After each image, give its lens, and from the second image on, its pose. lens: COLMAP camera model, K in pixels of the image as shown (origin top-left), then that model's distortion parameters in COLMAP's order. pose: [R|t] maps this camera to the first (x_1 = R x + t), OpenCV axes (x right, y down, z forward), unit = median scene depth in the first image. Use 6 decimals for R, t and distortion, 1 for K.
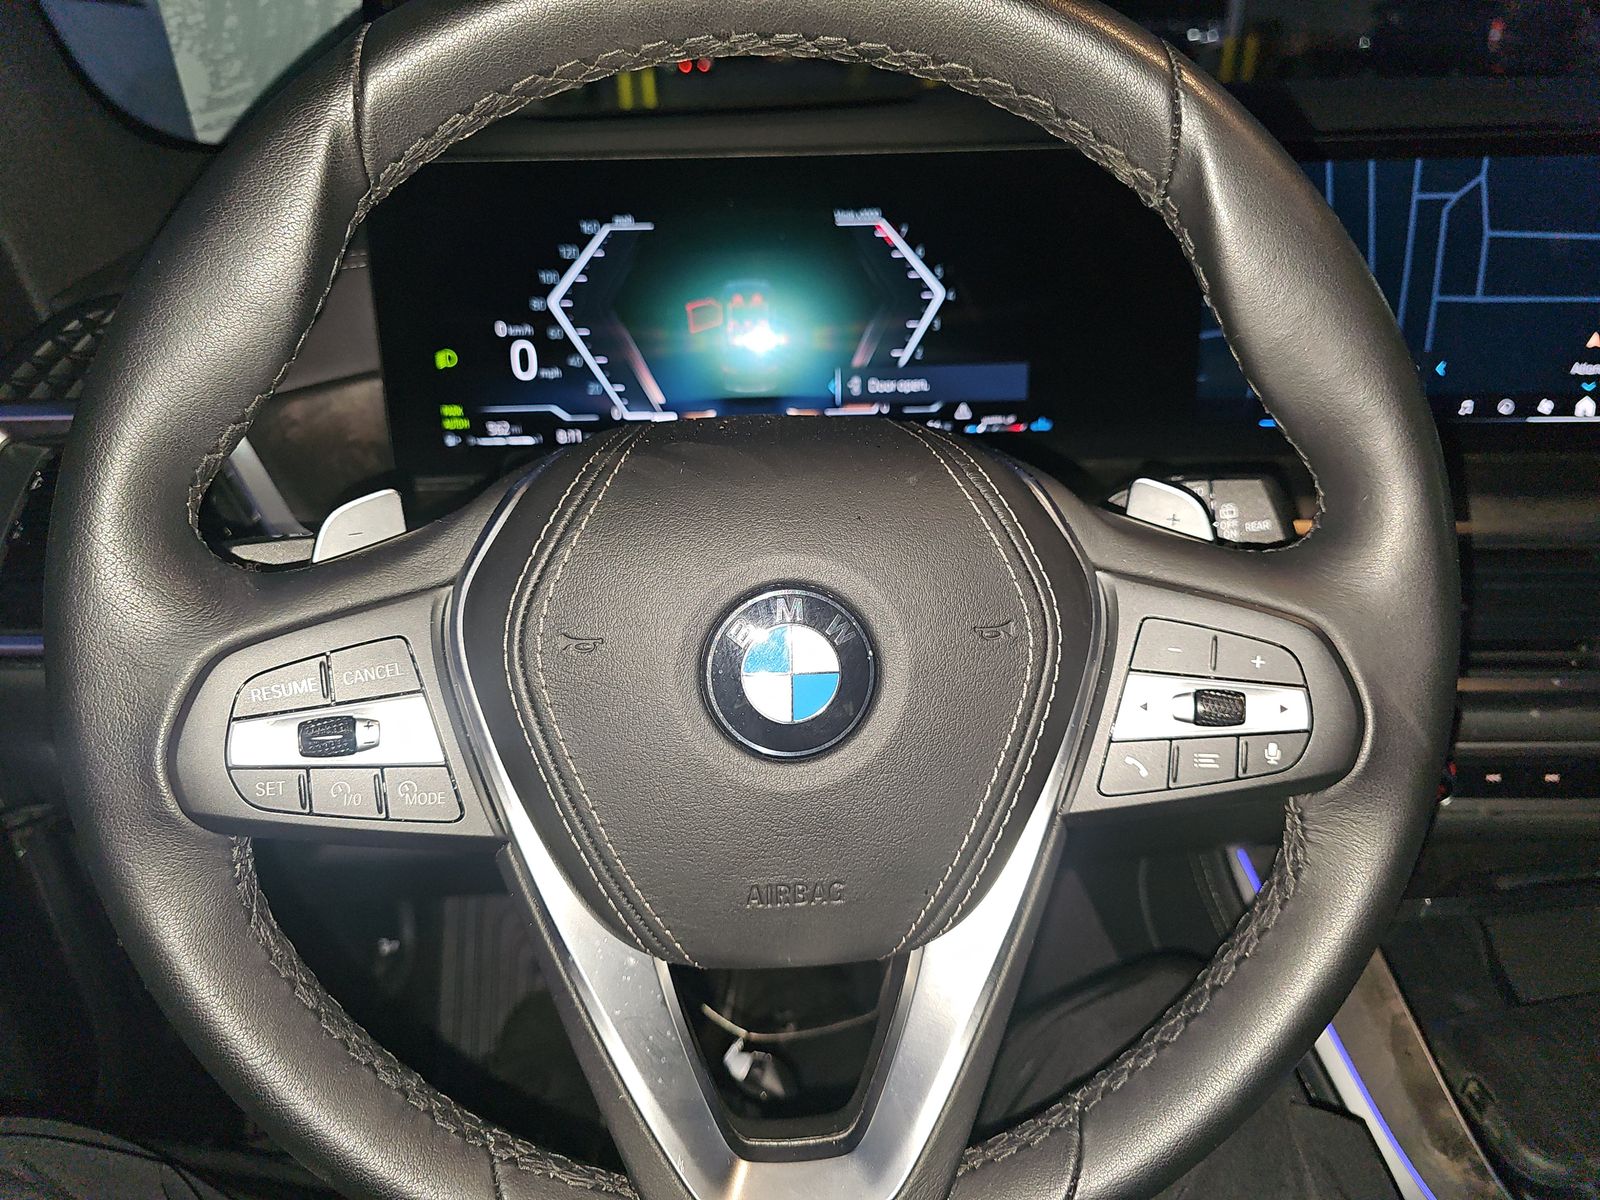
lens RADIAL K [[1078.4, 0, 799.8], [0, 1078.4, 622.9], [0, 0, 1]] dist [0.019258, 0.000868]
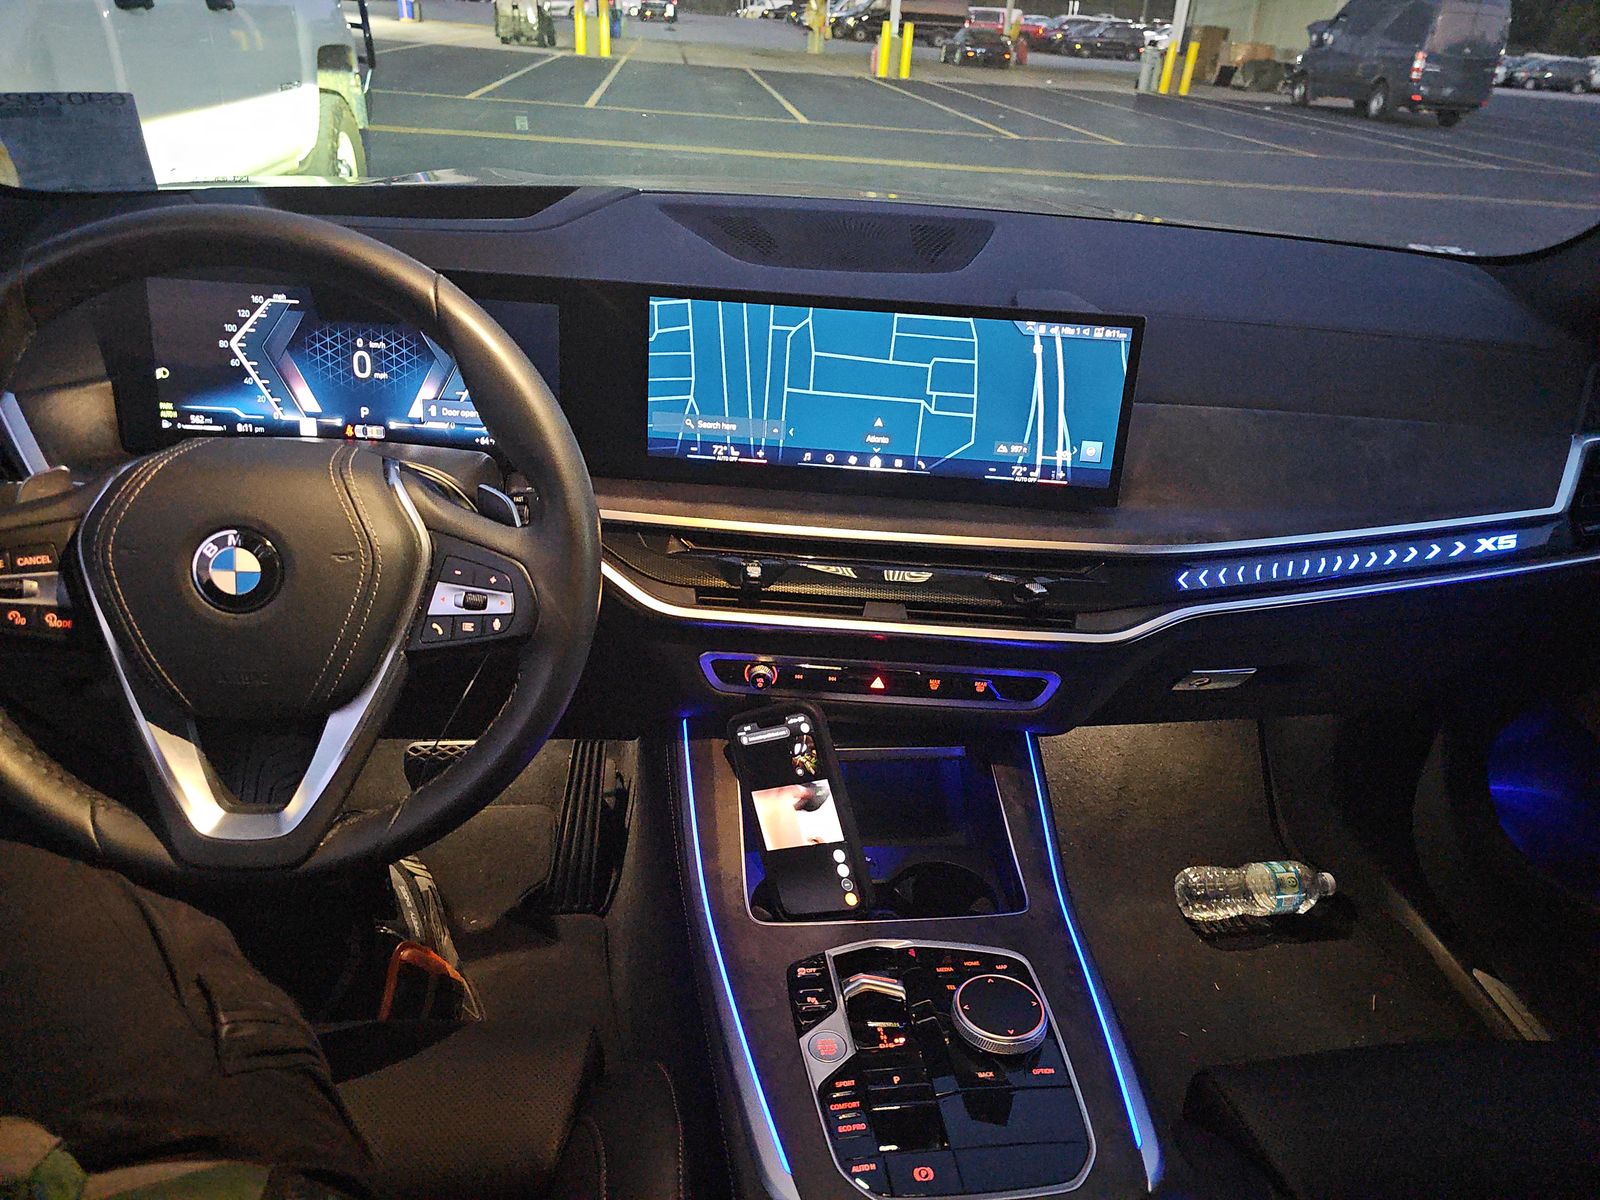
lens RADIAL K [[1094.5, 0, 797.1], [0, 1094.5, 612.3], [0, 0, 1]] dist [0.025243, -0.002675]
pose [[0.996043, 0.070785, 0.053733, 0.527559], [-0.072054, 0.997157, 0.022050, 0.000922], [-0.052020, -0.025834, 0.998312, -0.655896]]
